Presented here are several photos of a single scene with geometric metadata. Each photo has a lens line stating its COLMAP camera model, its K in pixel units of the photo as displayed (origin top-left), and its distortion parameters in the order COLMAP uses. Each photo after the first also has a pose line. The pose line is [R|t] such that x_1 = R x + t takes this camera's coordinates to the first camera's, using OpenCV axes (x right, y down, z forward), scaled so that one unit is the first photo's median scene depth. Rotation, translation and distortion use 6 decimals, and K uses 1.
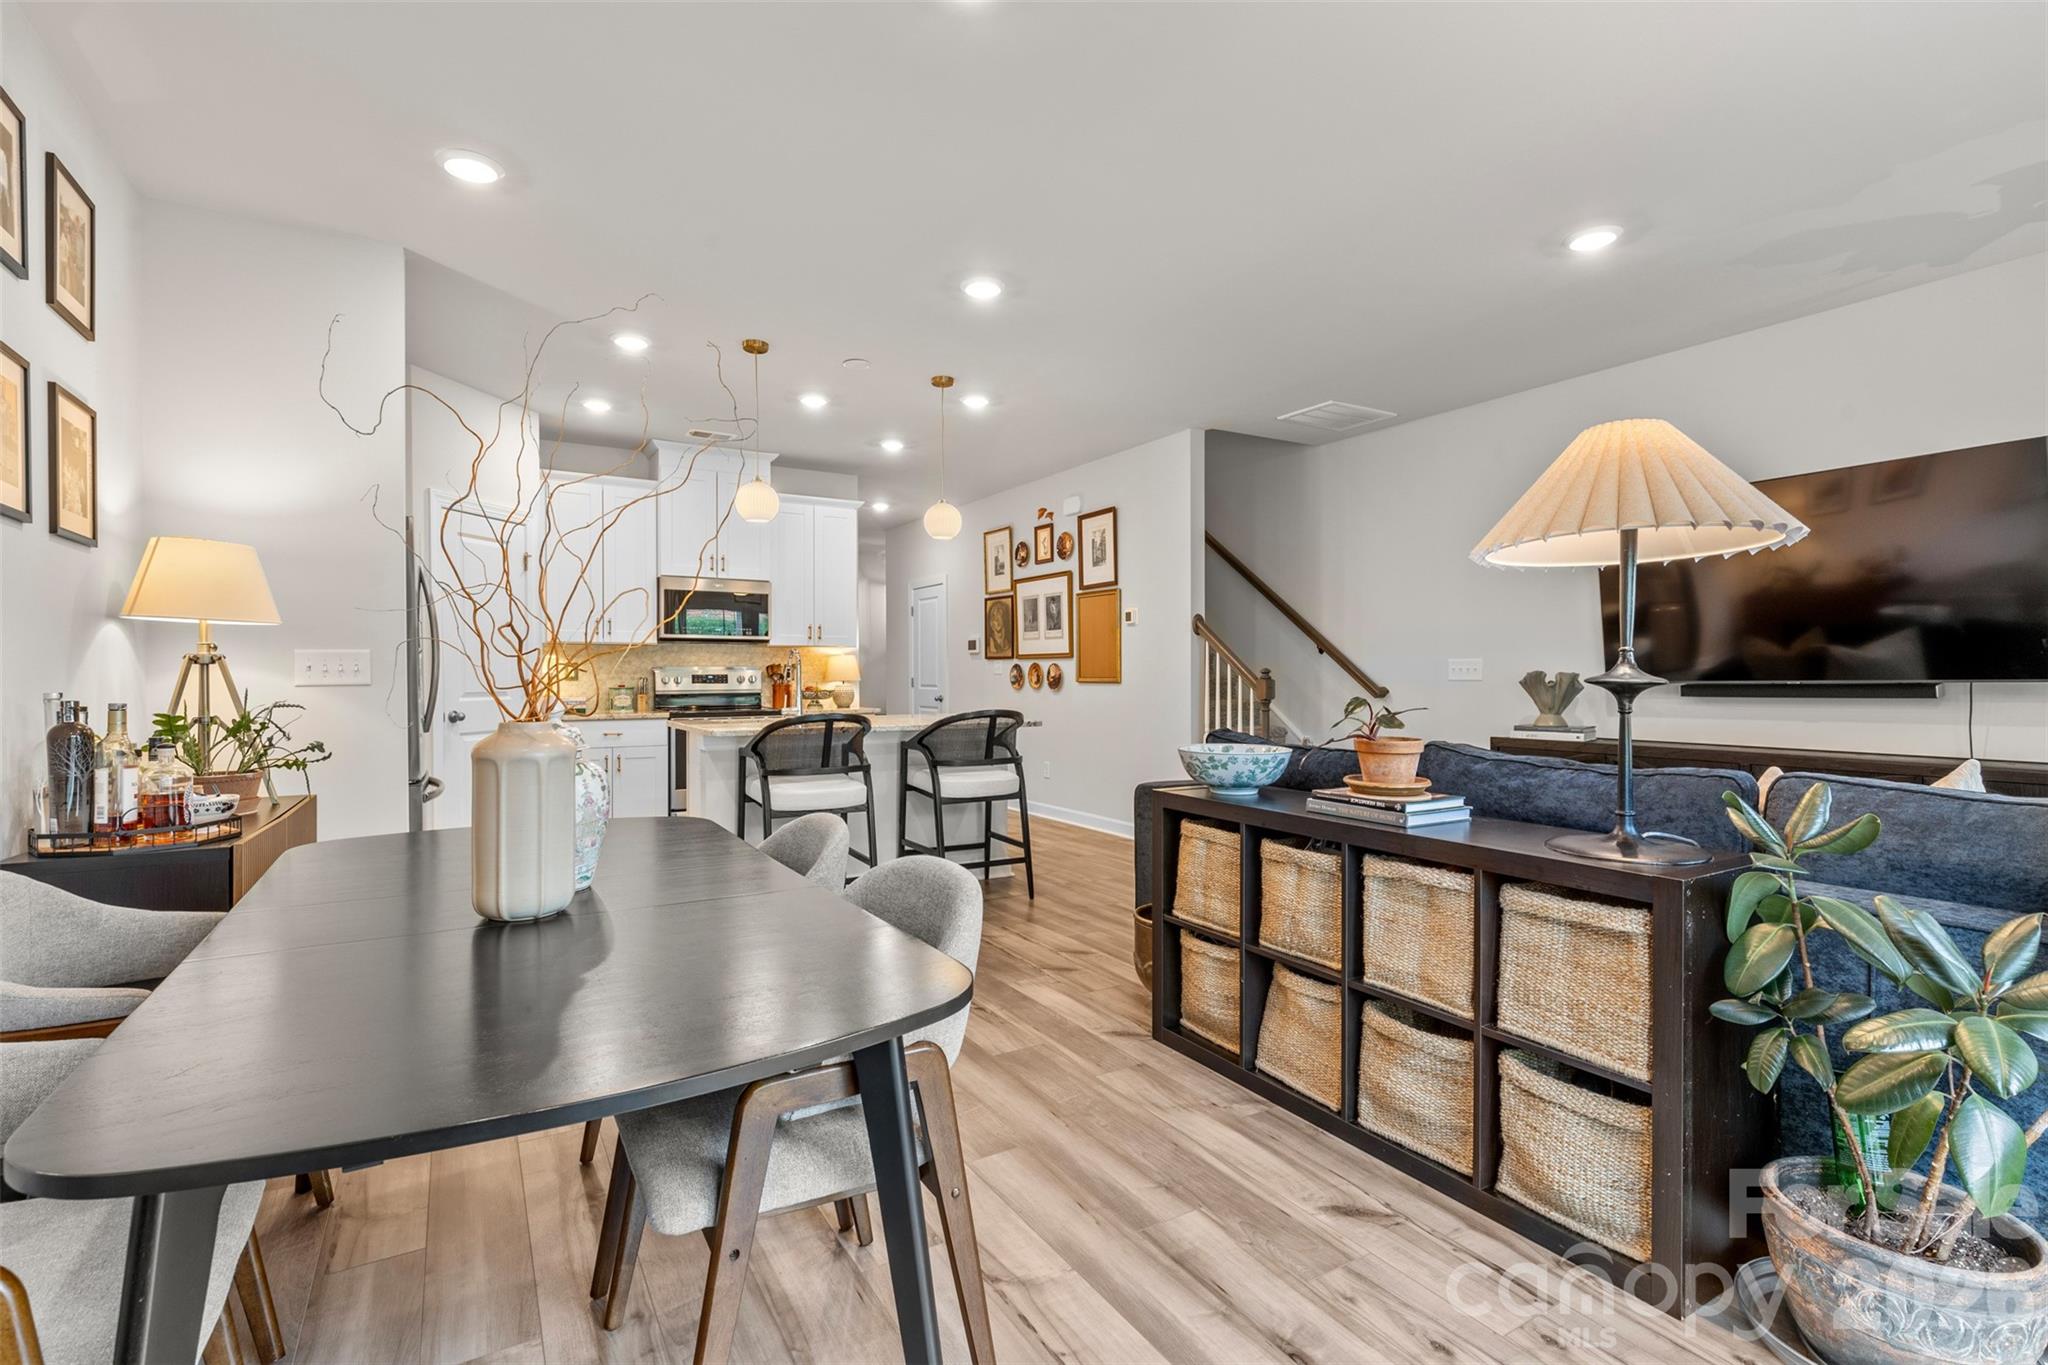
lens RADIAL K [[930.6, 0, 1018.0], [0, 930.6, 680.3], [0, 0, 1]] dist [0.003649, 0.000077]
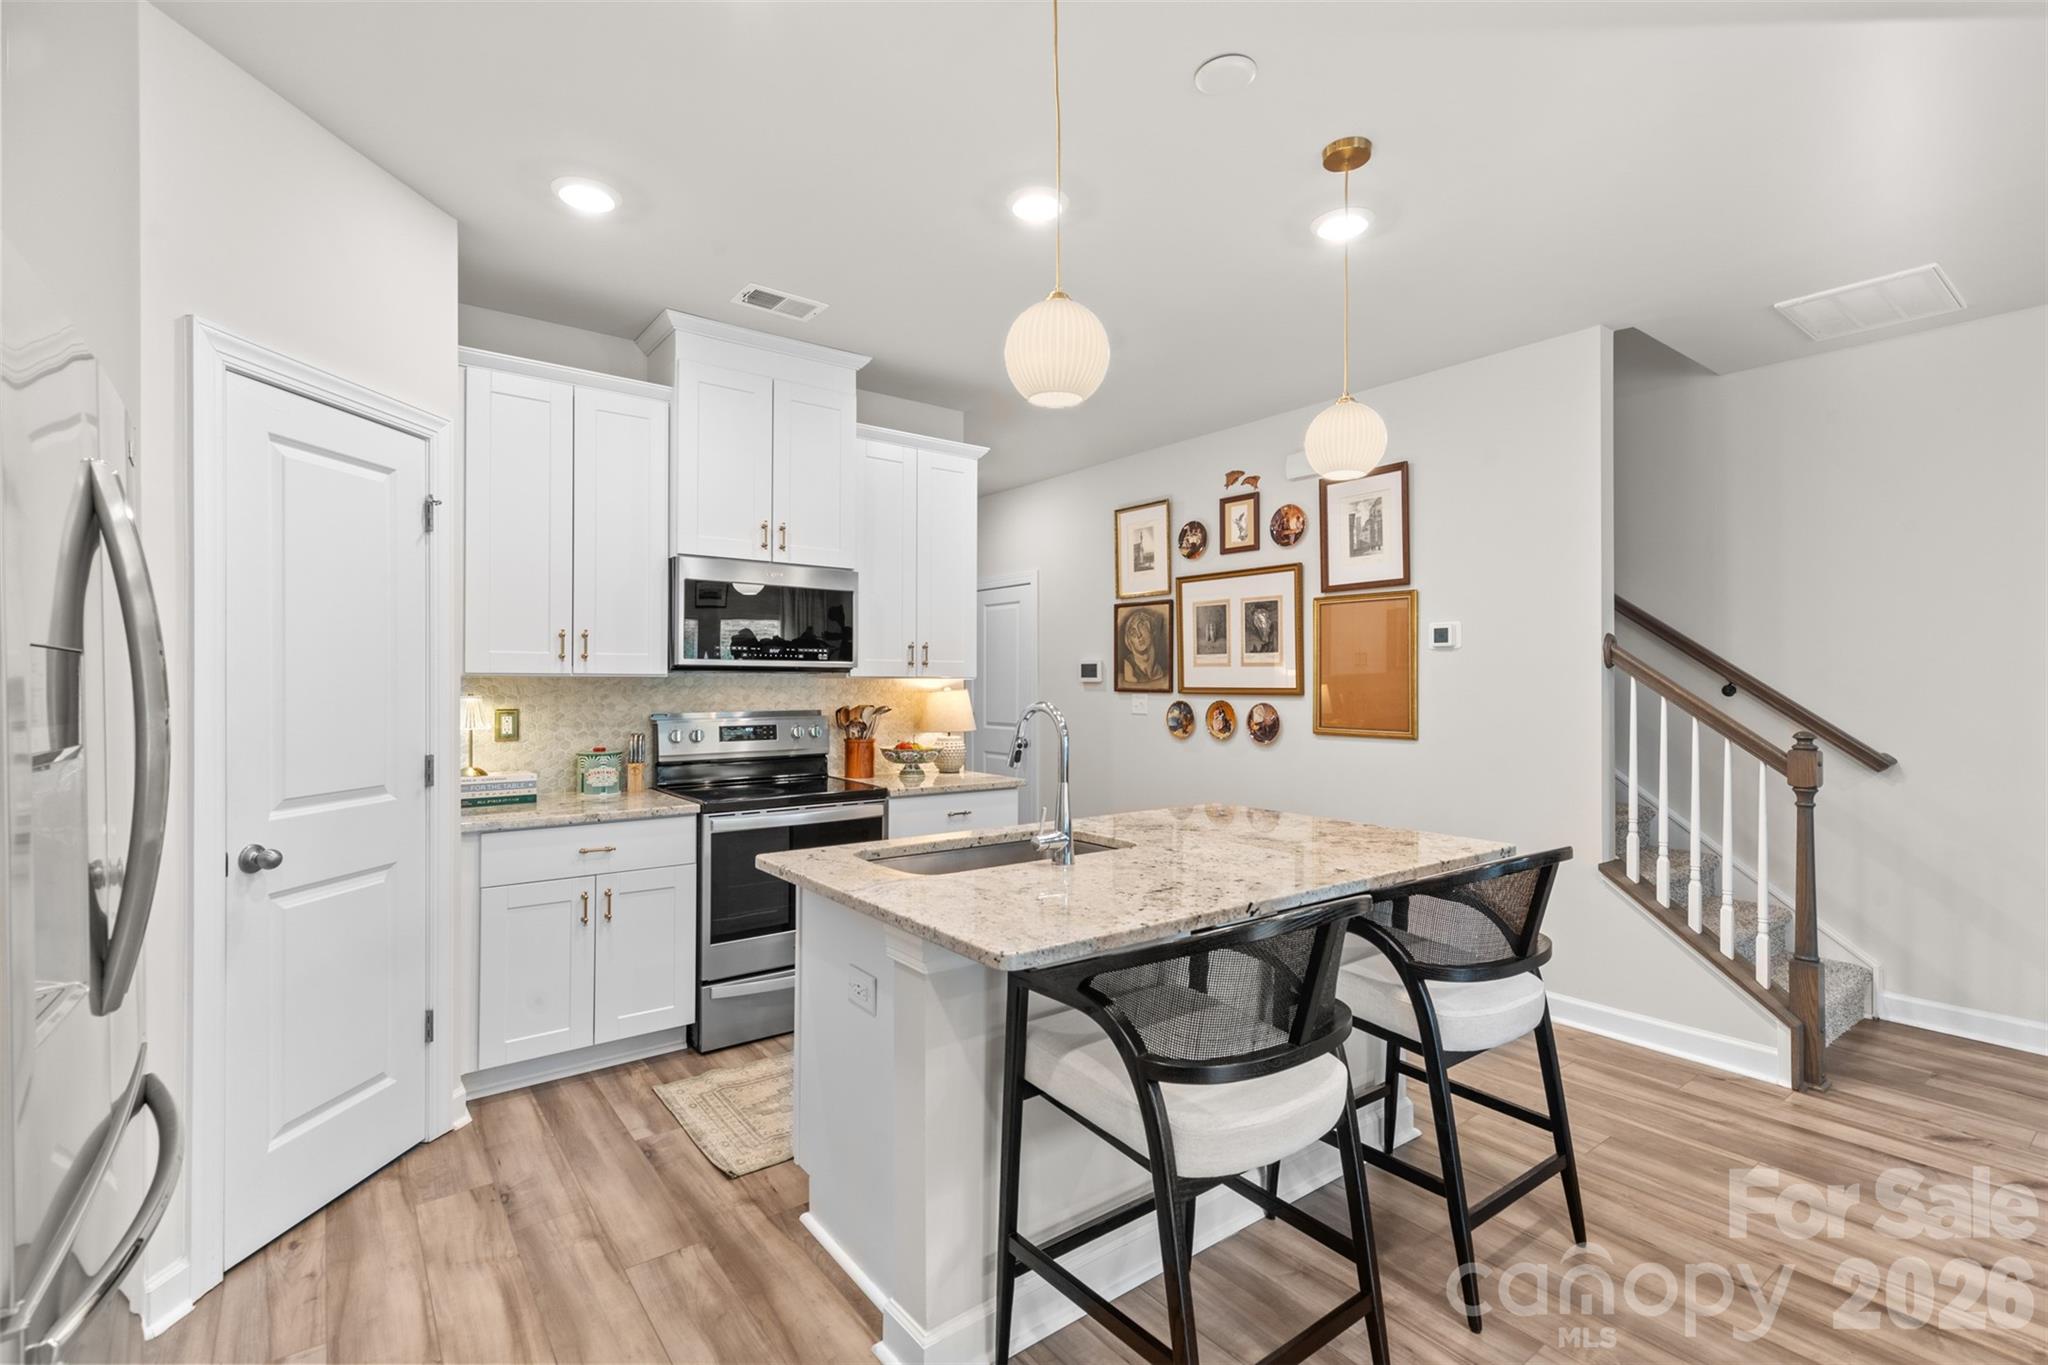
lens RADIAL K [[930.6, 0, 1023.3], [0, 930.6, 681.9], [0, 0, 1]] dist [0.003649, 0.000077]
pose [[0.994581, 0.004201, 0.103880, -0.206482], [-0.003220, 0.999949, -0.009610, -0.027275], [-0.103915, 0.009224, 0.994543, 0.370924]]
